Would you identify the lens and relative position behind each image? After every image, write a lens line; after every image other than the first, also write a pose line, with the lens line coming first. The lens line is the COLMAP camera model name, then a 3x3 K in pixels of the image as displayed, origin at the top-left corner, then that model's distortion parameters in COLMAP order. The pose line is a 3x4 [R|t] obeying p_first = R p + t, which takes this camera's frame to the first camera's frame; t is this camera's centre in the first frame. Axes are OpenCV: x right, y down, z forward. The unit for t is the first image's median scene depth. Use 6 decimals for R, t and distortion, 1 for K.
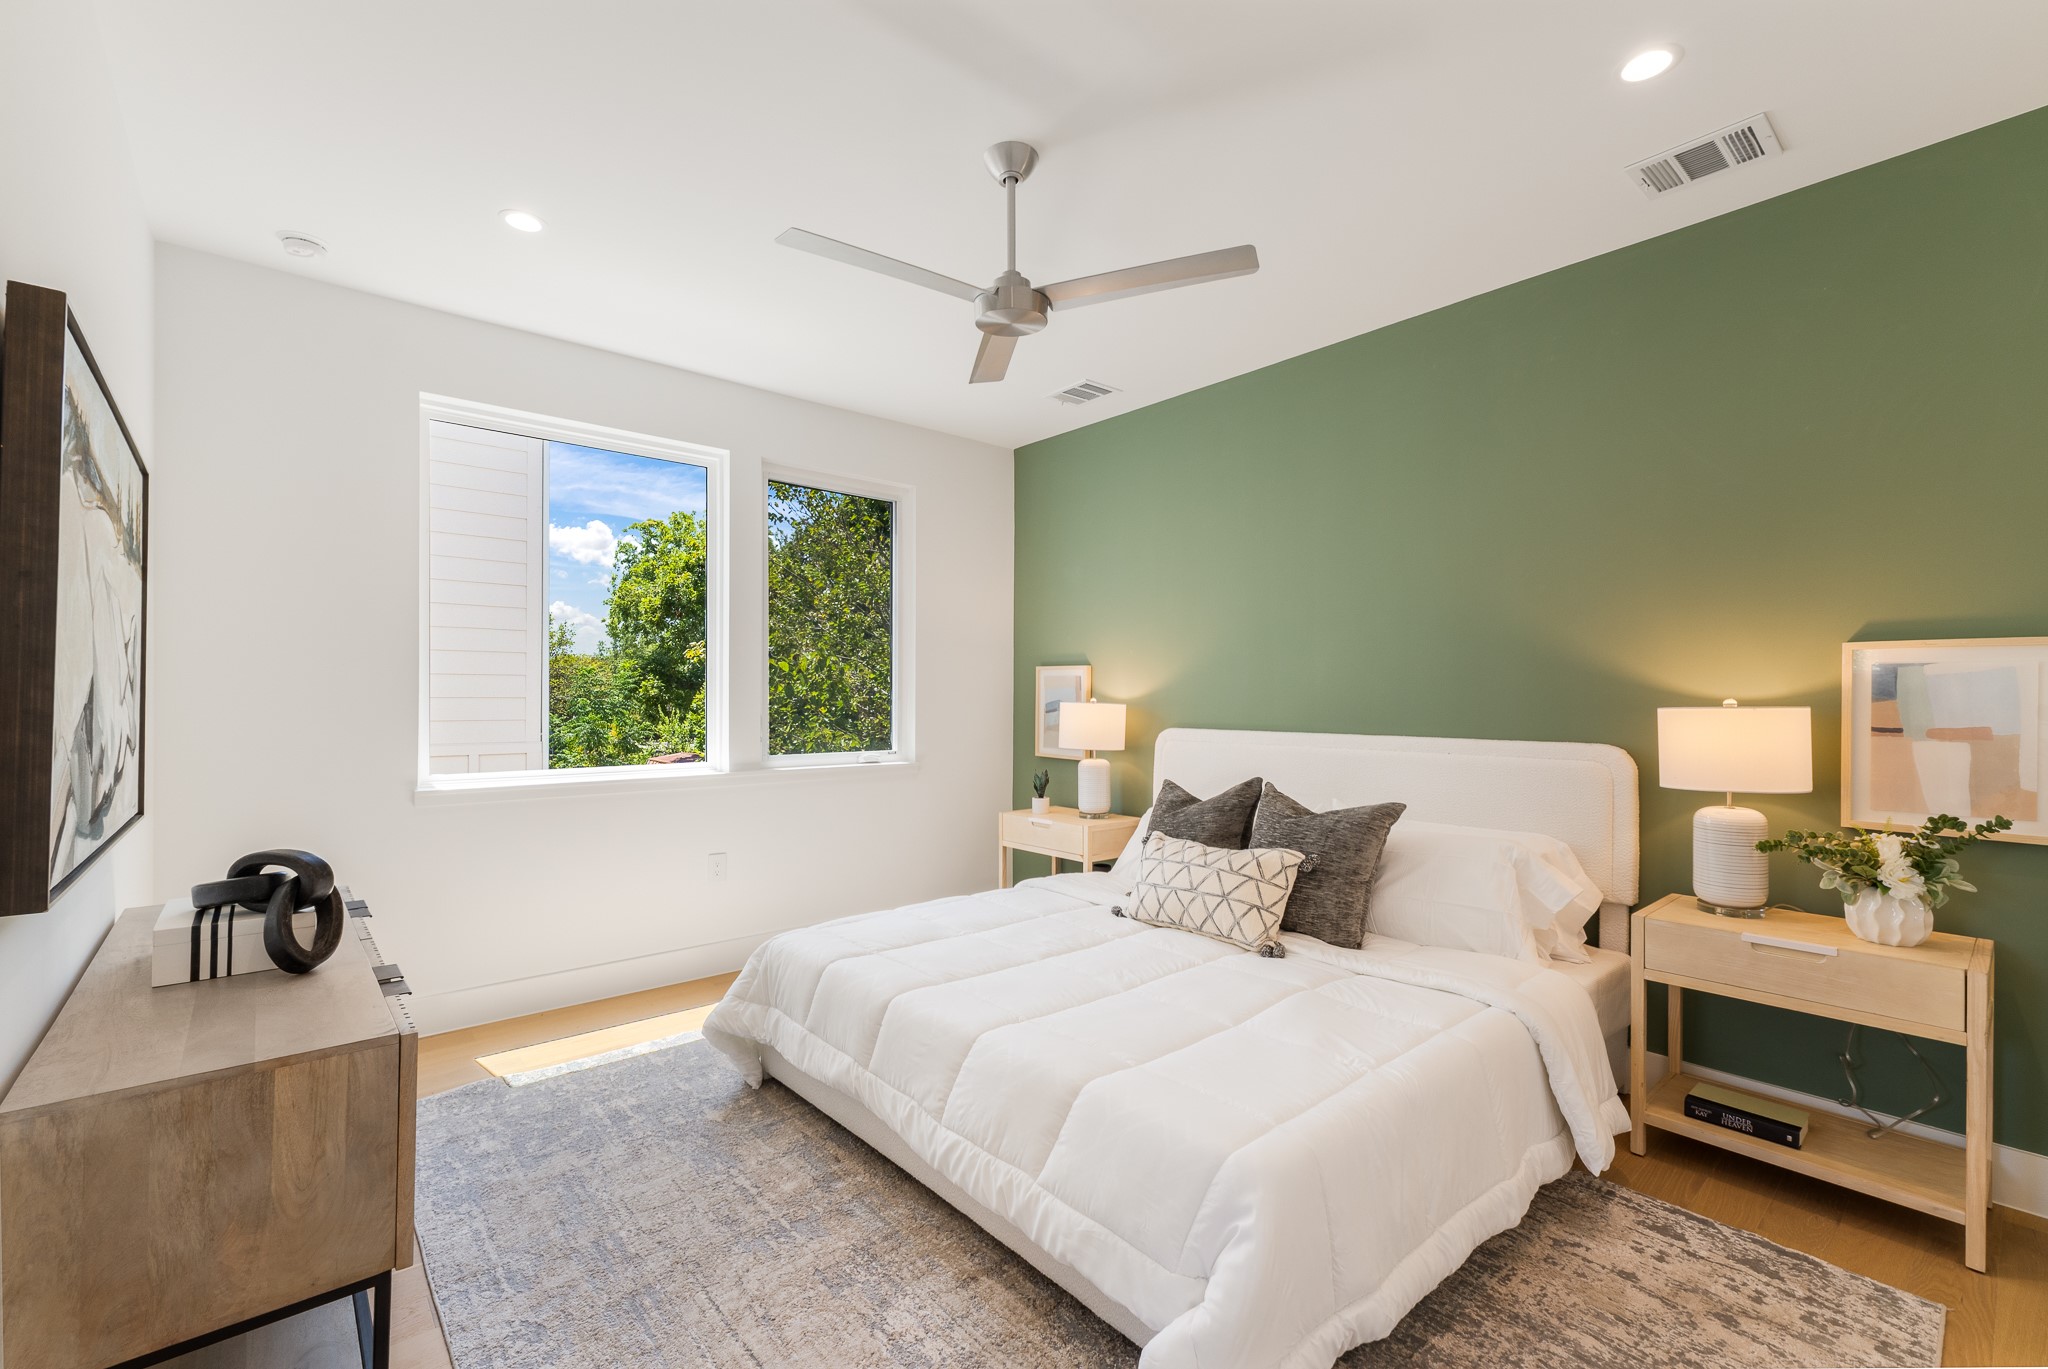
lens RADIAL K [[850.2, 0, 1024.0], [0, 850.2, 684.5], [0, 0, 1]] dist [0.001058, 0.000175]
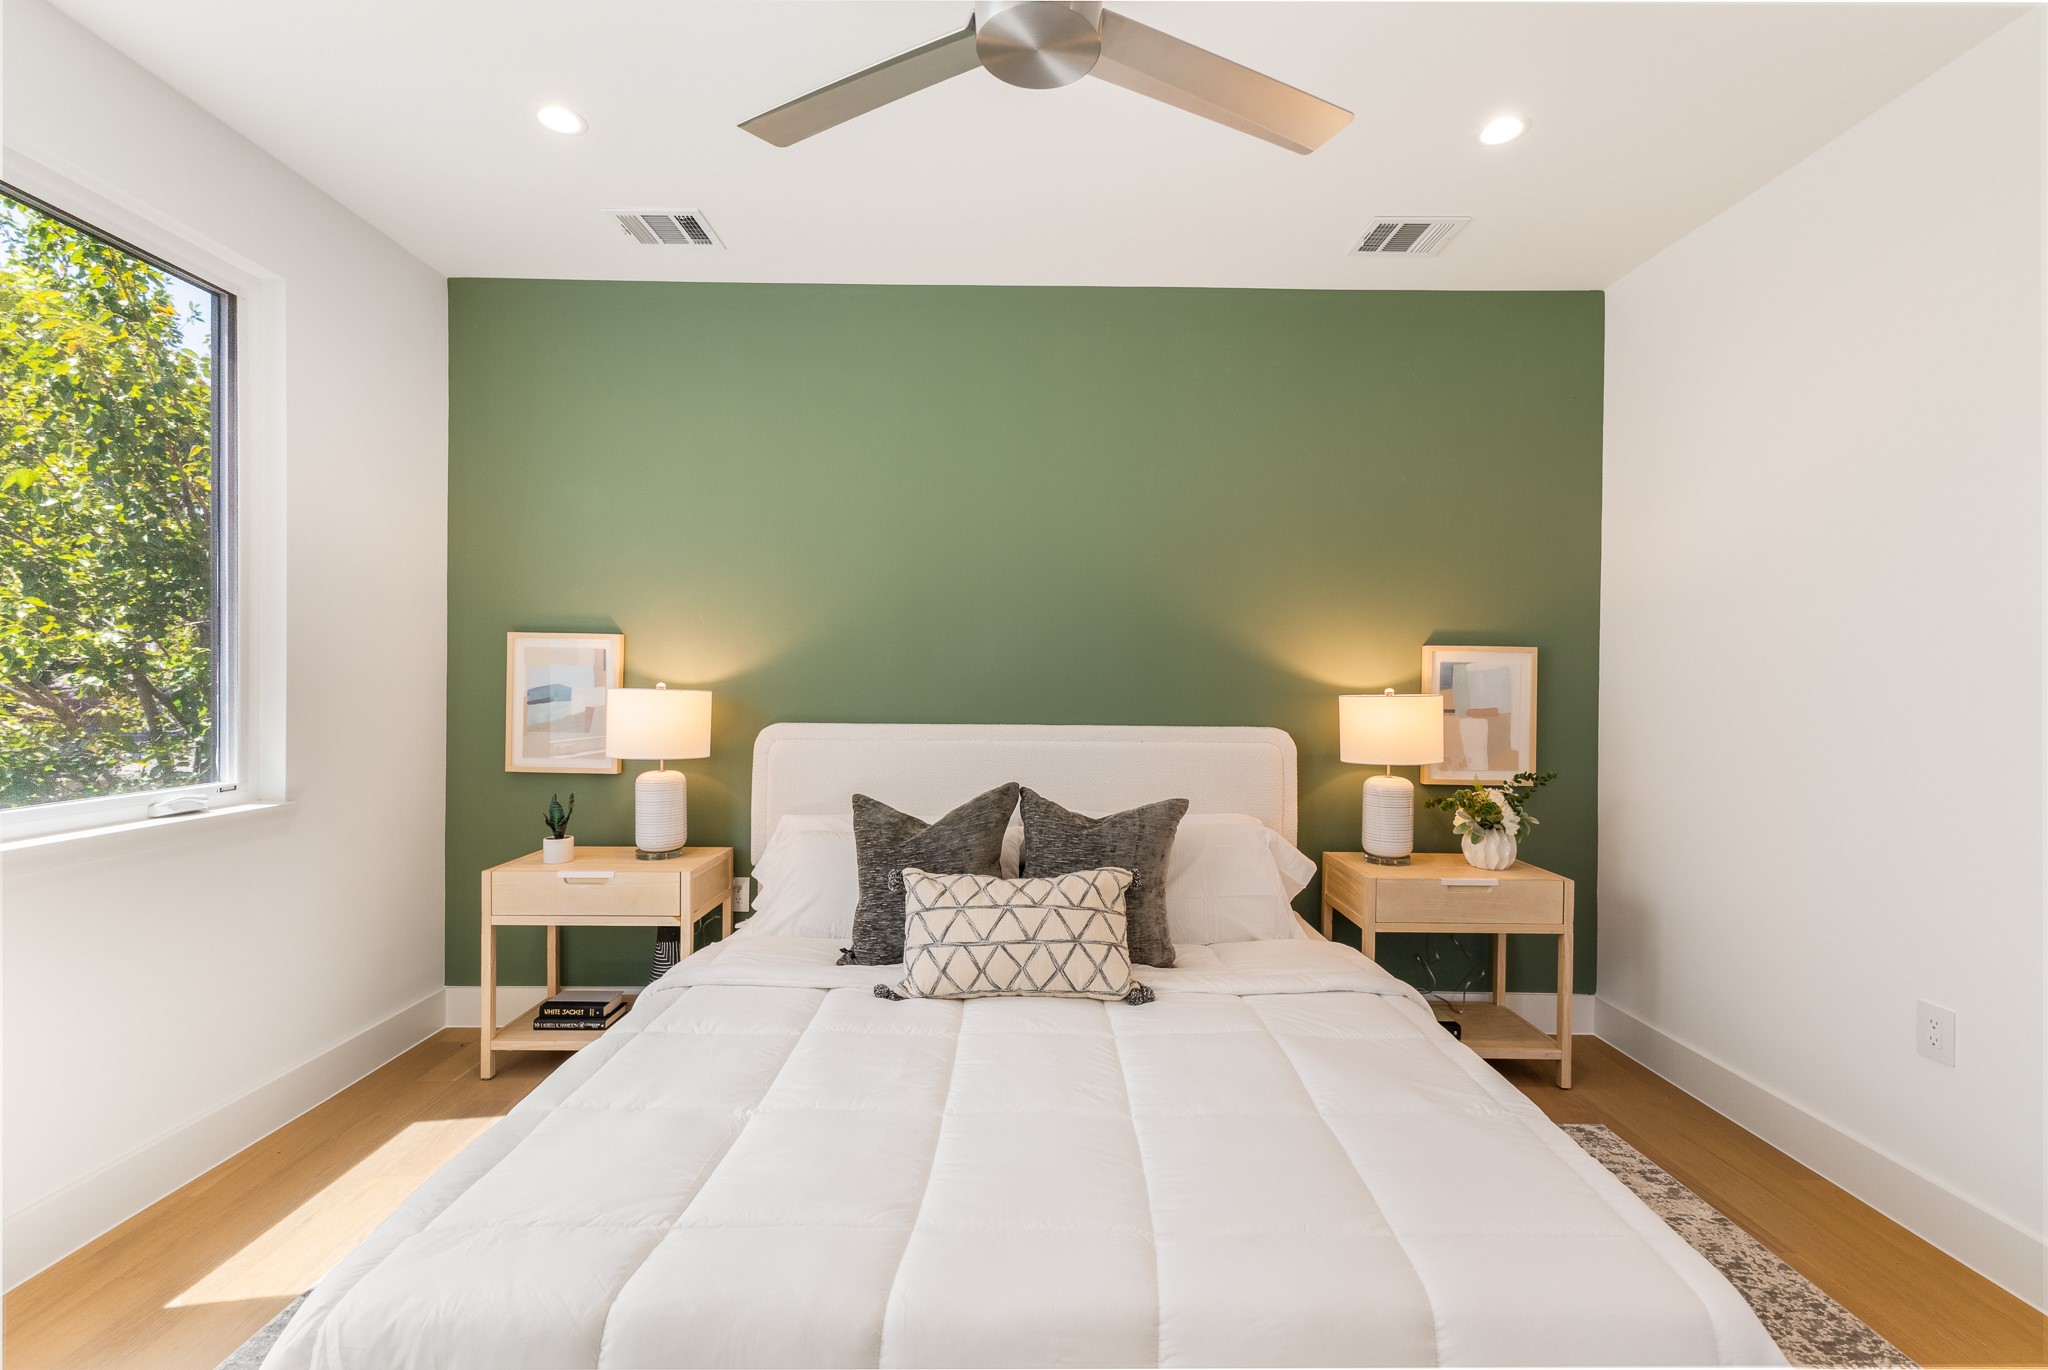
lens RADIAL K [[850.2, 0, 1024.0], [0, 850.2, 685.0], [0, 0, 1]] dist [0.001058, 0.000175]
pose [[0.660963, -0.001746, 0.750417, -0.375414], [-0.017859, 0.999677, 0.018056, -0.000110], [-0.750206, -0.025336, 0.660718, 0.509771]]
